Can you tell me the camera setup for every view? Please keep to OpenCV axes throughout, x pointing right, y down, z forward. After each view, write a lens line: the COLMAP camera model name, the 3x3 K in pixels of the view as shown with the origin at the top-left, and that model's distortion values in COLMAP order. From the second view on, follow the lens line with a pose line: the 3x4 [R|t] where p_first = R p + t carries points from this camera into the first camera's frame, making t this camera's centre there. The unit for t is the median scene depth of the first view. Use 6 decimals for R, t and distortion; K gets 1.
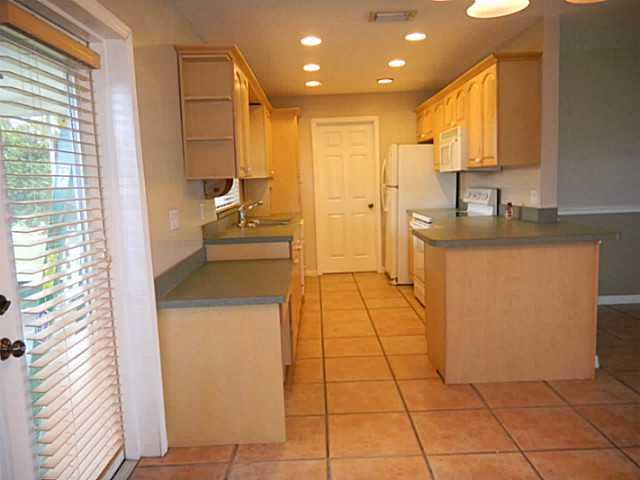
lens RADIAL K [[521.2, 0, 320.0], [0, 521.2, 240.0], [0, 0, 1]] dist [-0.003476, -0.004066]
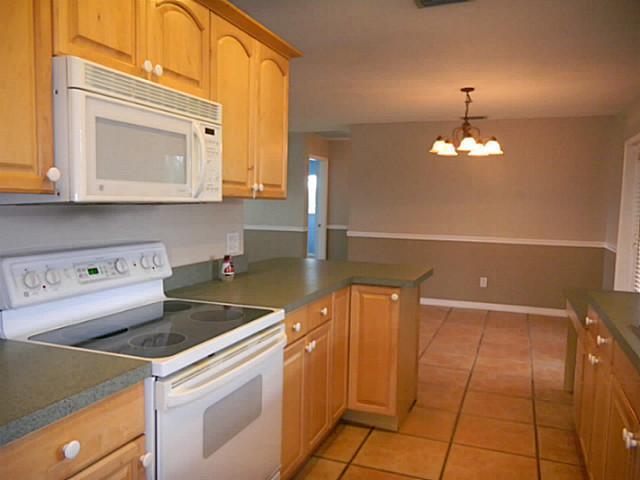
lens RADIAL K [[521.2, 0, 320.0], [0, 521.2, 240.0], [0, 0, 1]] dist [-0.003476, -0.004066]
pose [[-0.928295, -0.004541, 0.371816, 0.014605], [0.062539, 0.983775, 0.168154, -0.159174], [-0.366547, 0.179350, -0.912950, 1.288708]]
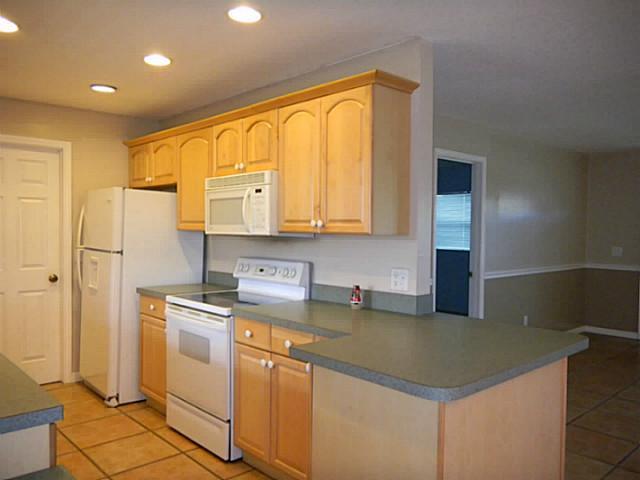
lens RADIAL K [[521.2, 0, 320.0], [0, 521.2, 240.0], [0, 0, 1]] dist [-0.003476, -0.004066]
pose [[0.747797, 0.032751, 0.663119, -0.118790], [0.036713, 0.995215, -0.090554, -0.060722], [-0.662911, 0.092061, 0.743016, 0.435358]]
